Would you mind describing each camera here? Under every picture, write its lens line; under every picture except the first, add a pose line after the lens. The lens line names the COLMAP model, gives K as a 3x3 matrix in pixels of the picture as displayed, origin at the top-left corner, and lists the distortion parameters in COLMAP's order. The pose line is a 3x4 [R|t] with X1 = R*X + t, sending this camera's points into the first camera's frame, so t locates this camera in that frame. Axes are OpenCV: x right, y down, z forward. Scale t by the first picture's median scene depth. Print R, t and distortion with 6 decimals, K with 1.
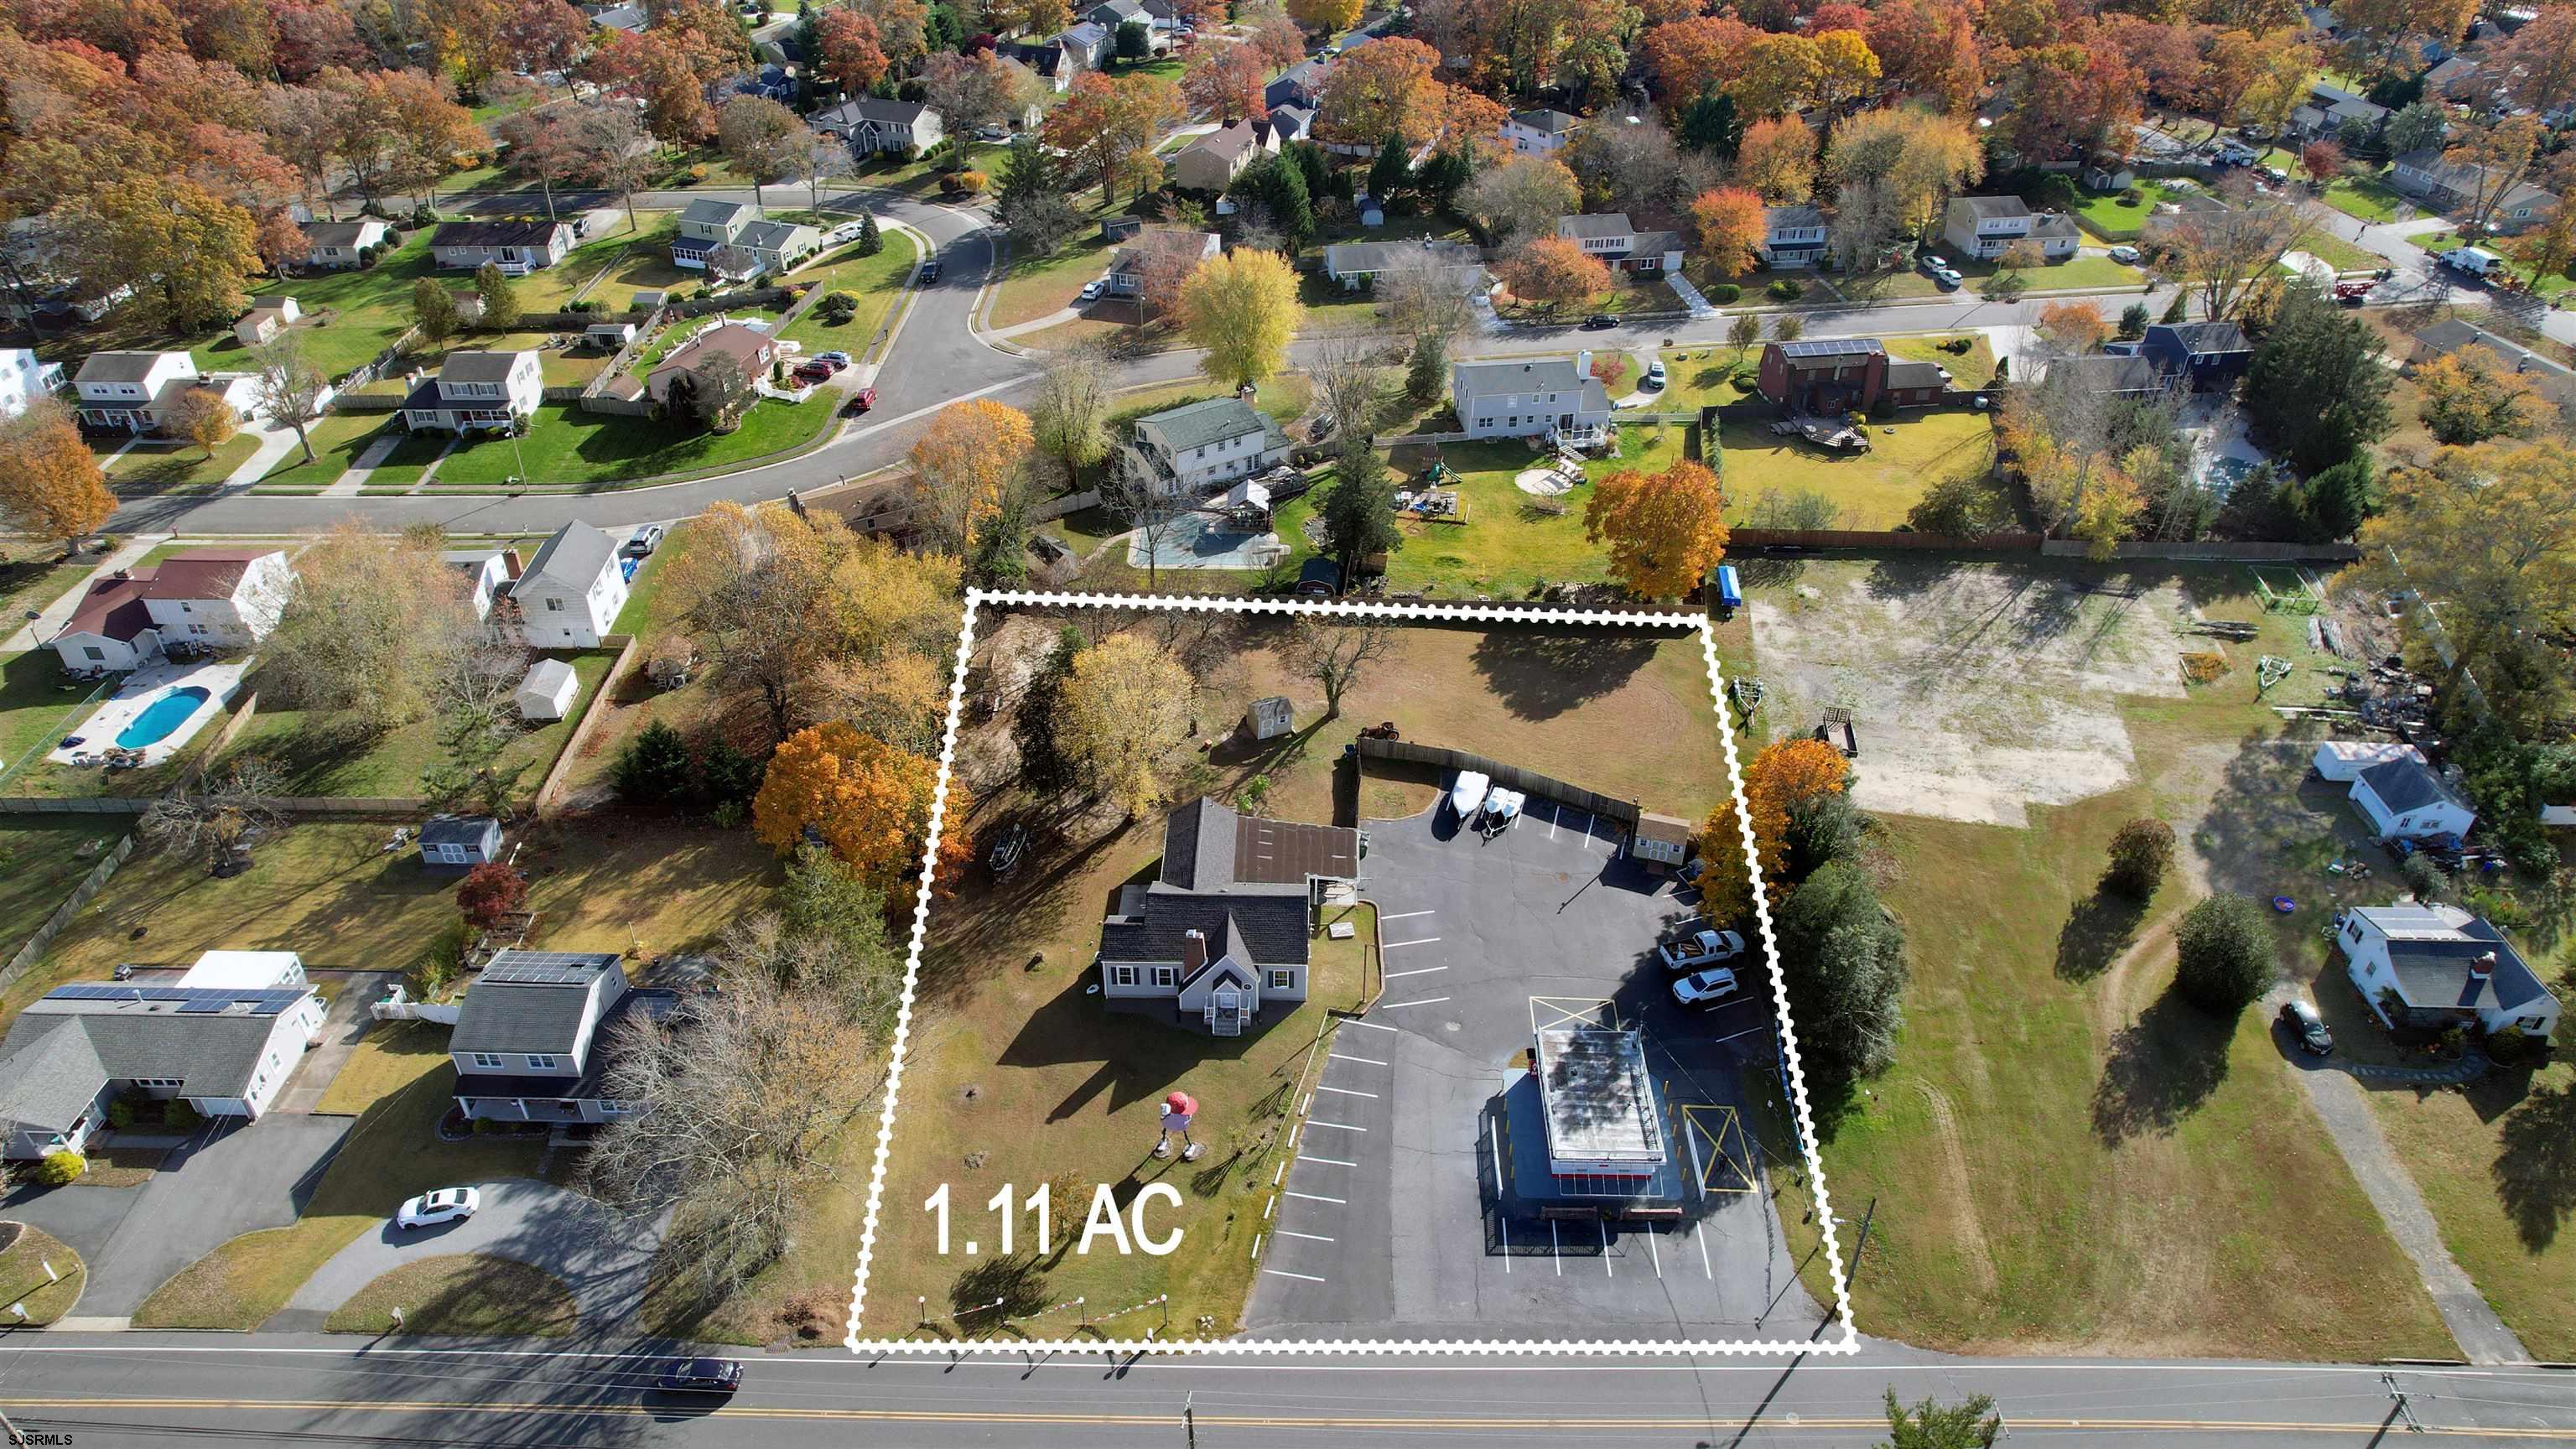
lens RADIAL K [[1664.5, 0, 1292.8], [0, 1664.5, 717.0], [0, 0, 1]] dist [-0.037802, 0.049048]
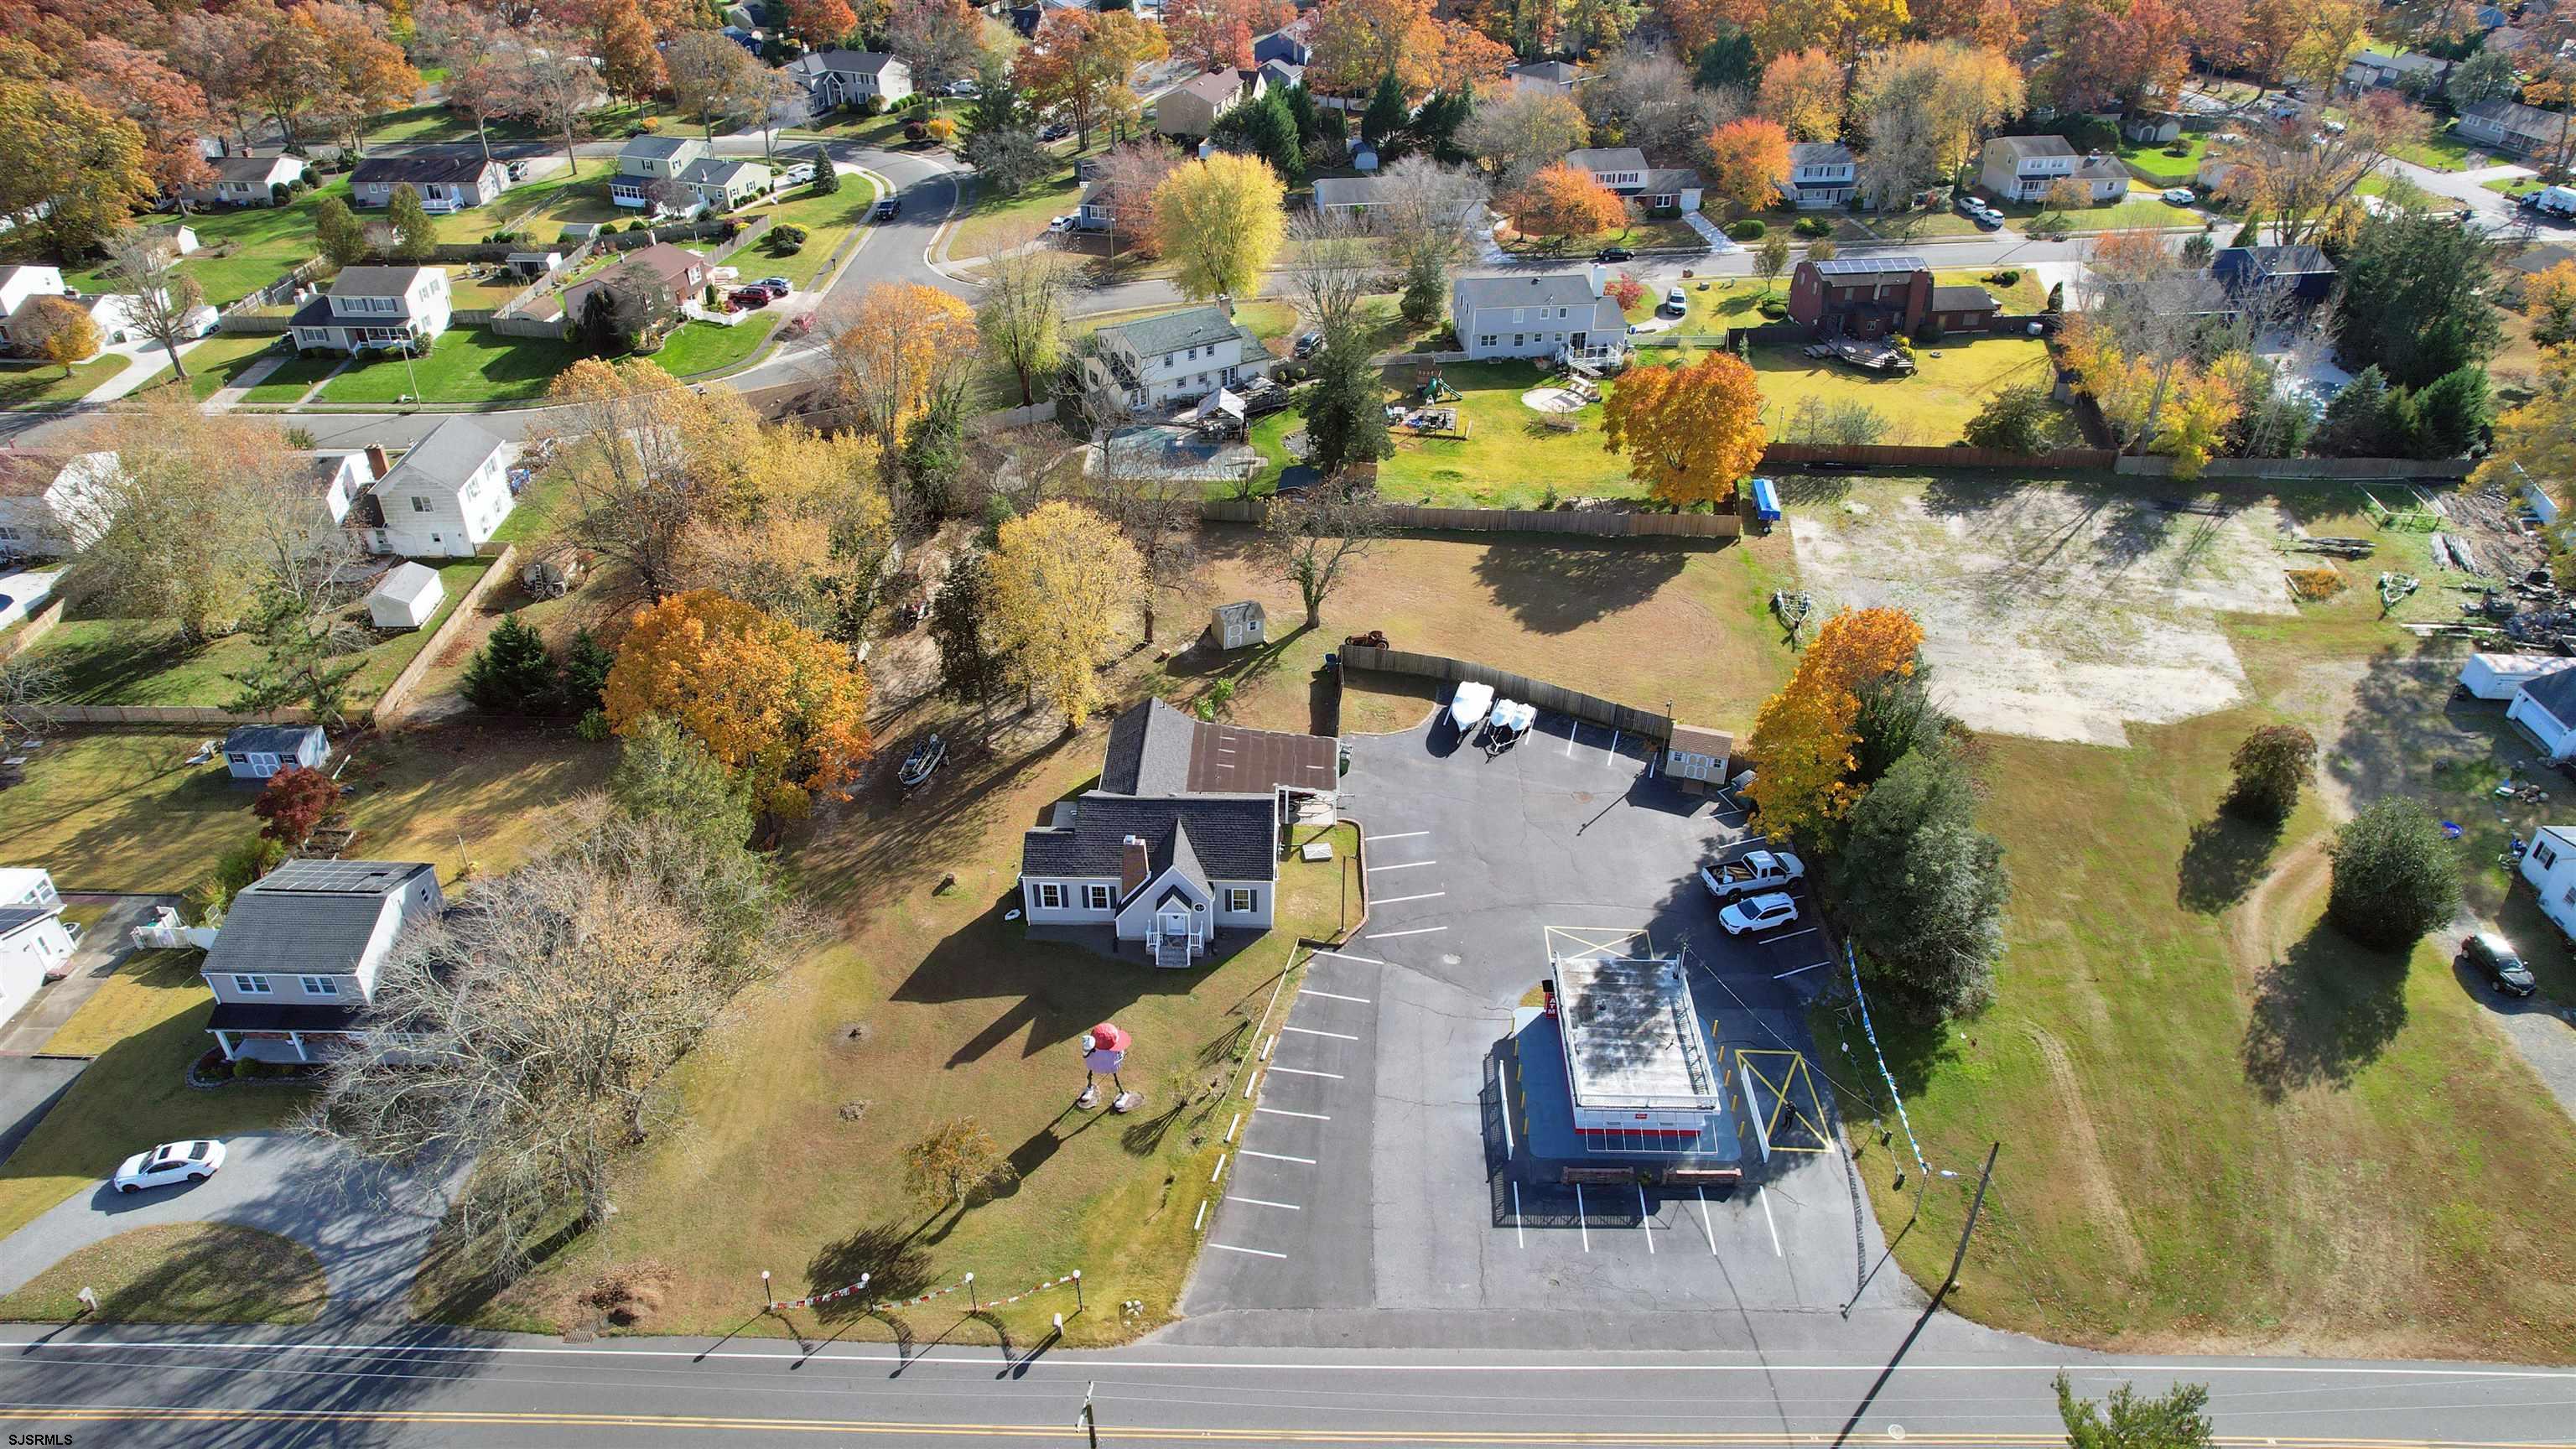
lens RADIAL K [[1664.5, 0, 1291.9], [0, 1664.5, 716.5], [0, 0, 1]] dist [-0.037802, 0.049048]
pose [[0.999992, 0.003891, -0.000675, 0.014628], [-0.003913, 0.999348, -0.035899, 0.078367], [0.000535, 0.035902, 0.999355, 0.144466]]
